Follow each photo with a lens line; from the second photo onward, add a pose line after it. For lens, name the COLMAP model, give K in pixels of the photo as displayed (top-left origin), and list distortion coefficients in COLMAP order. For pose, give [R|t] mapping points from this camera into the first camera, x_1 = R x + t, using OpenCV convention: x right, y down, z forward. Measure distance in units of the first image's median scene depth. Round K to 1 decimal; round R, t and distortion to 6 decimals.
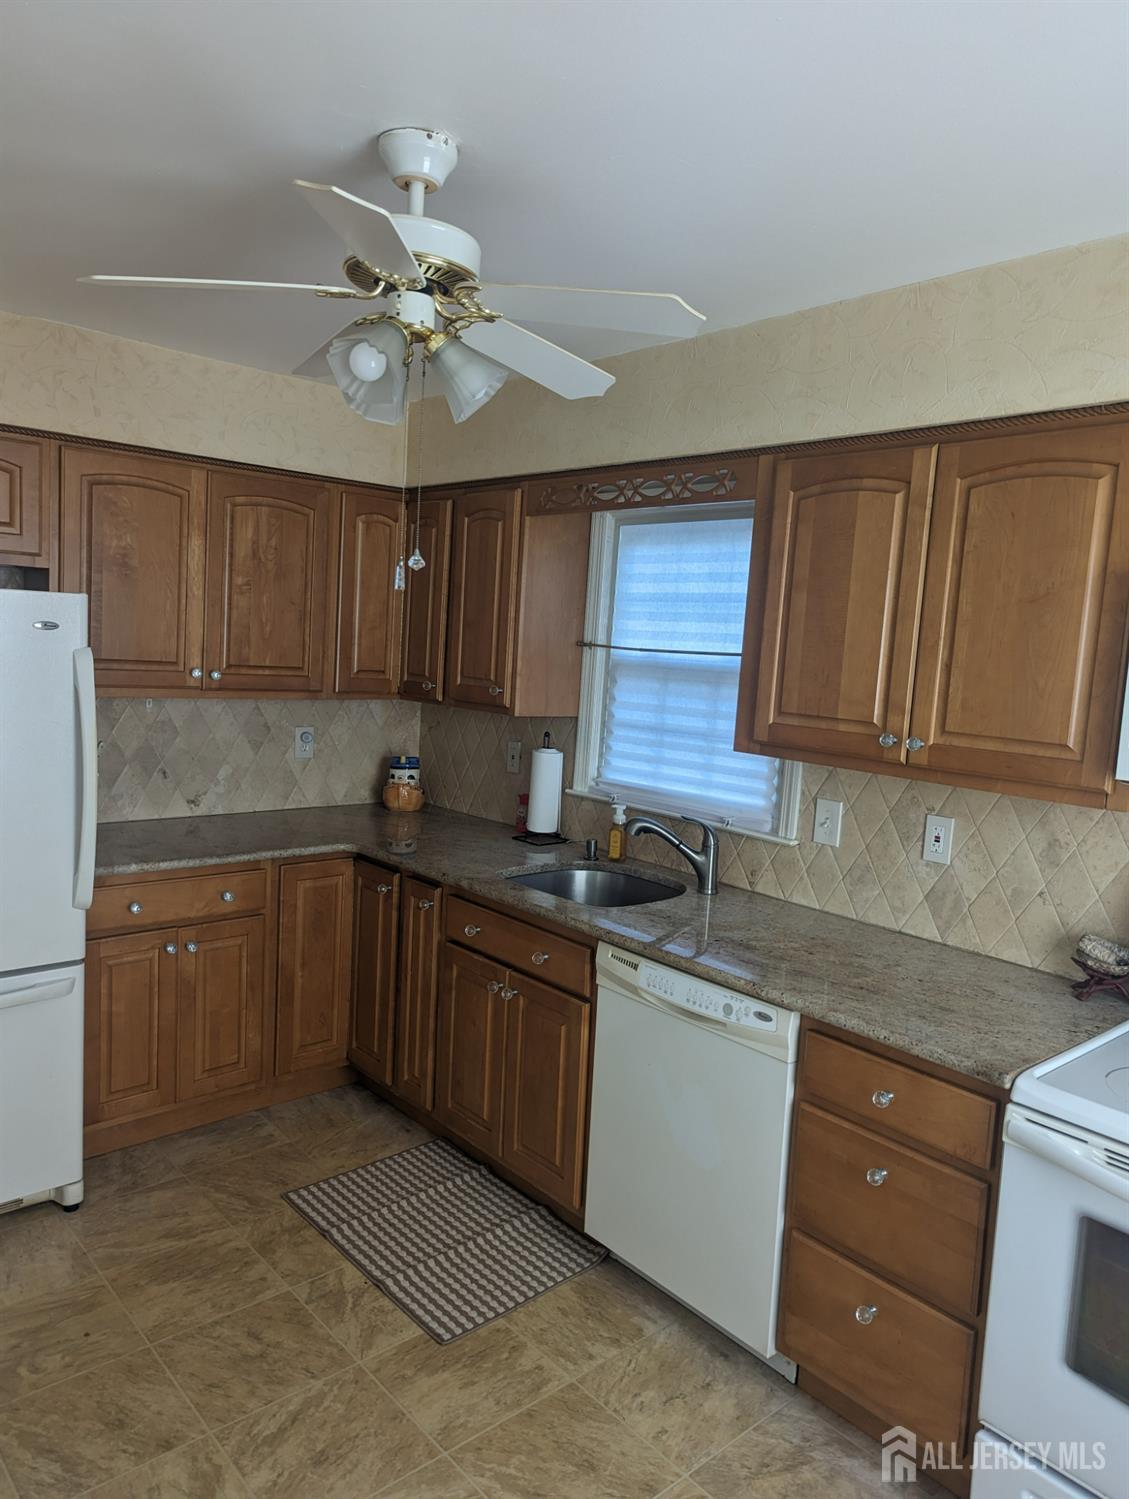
lens RADIAL K [[1037.7, 0, 591.2], [0, 1037.7, 775.8], [0, 0, 1]] dist [0.052866, -0.053283]
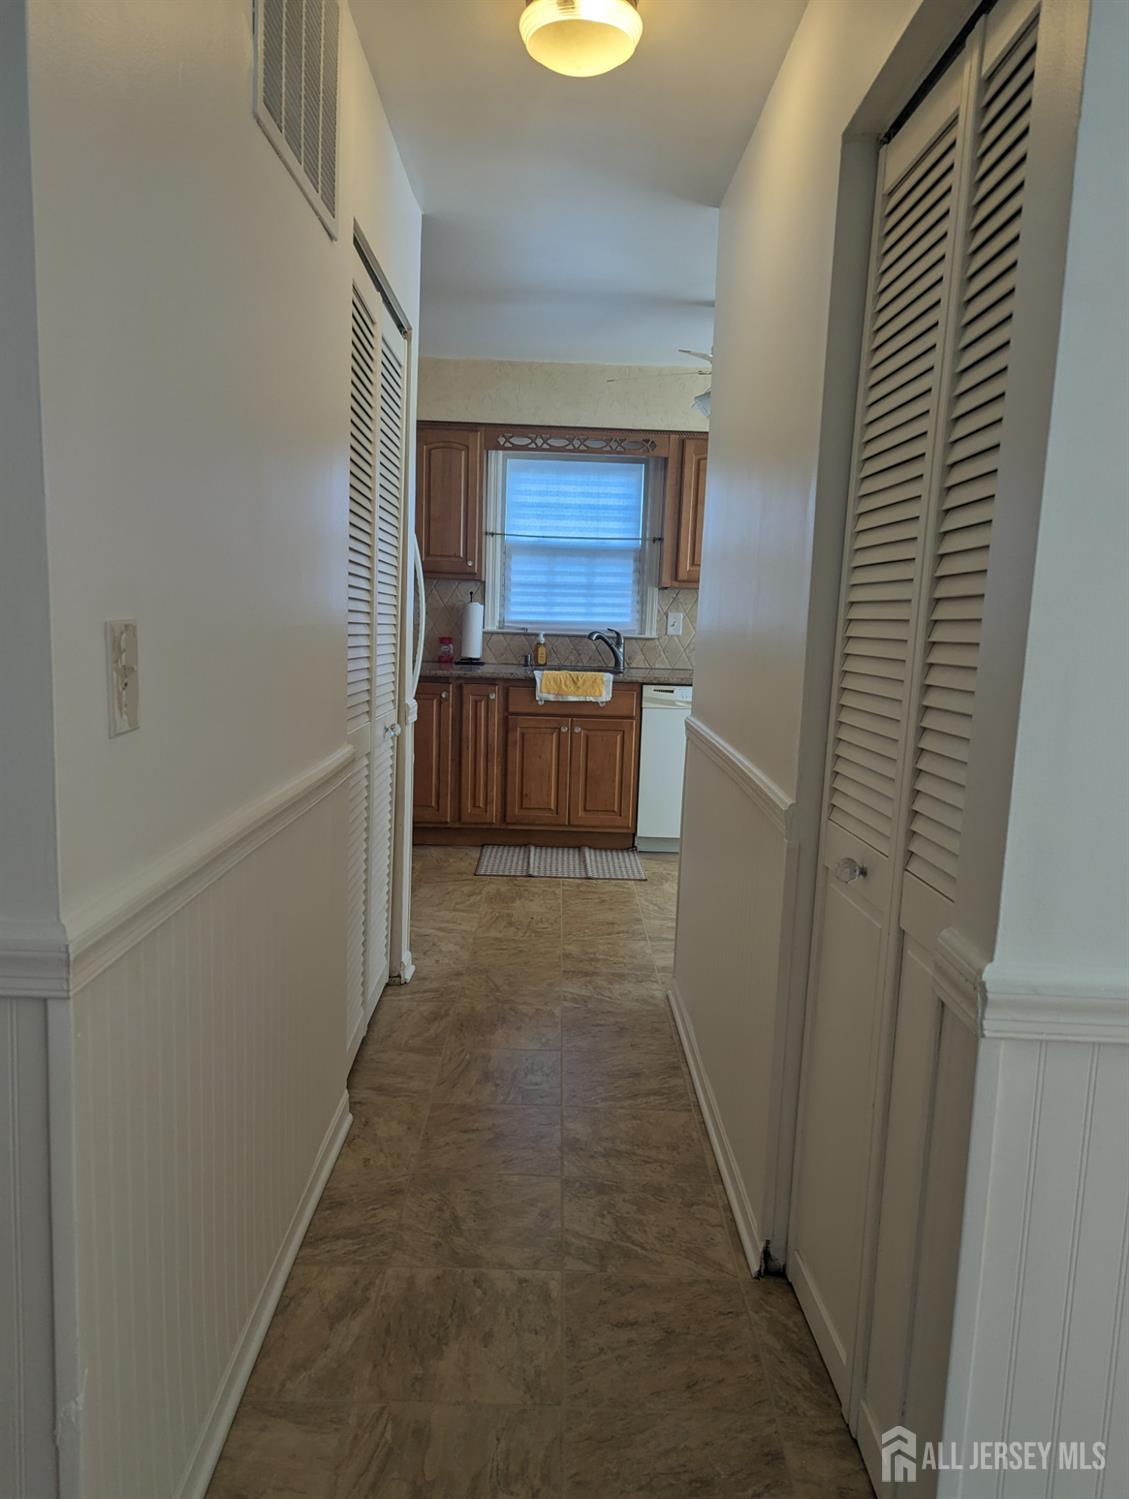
lens RADIAL K [[1037.7, 0, 591.2], [0, 1037.7, 775.8], [0, 0, 1]] dist [0.052866, -0.053283]
pose [[0.654260, -0.156875, 0.739820, -1.208349], [0.103864, 0.987618, 0.117567, 0.070396], [-0.749104, -0.000079, 0.662453, -0.171427]]
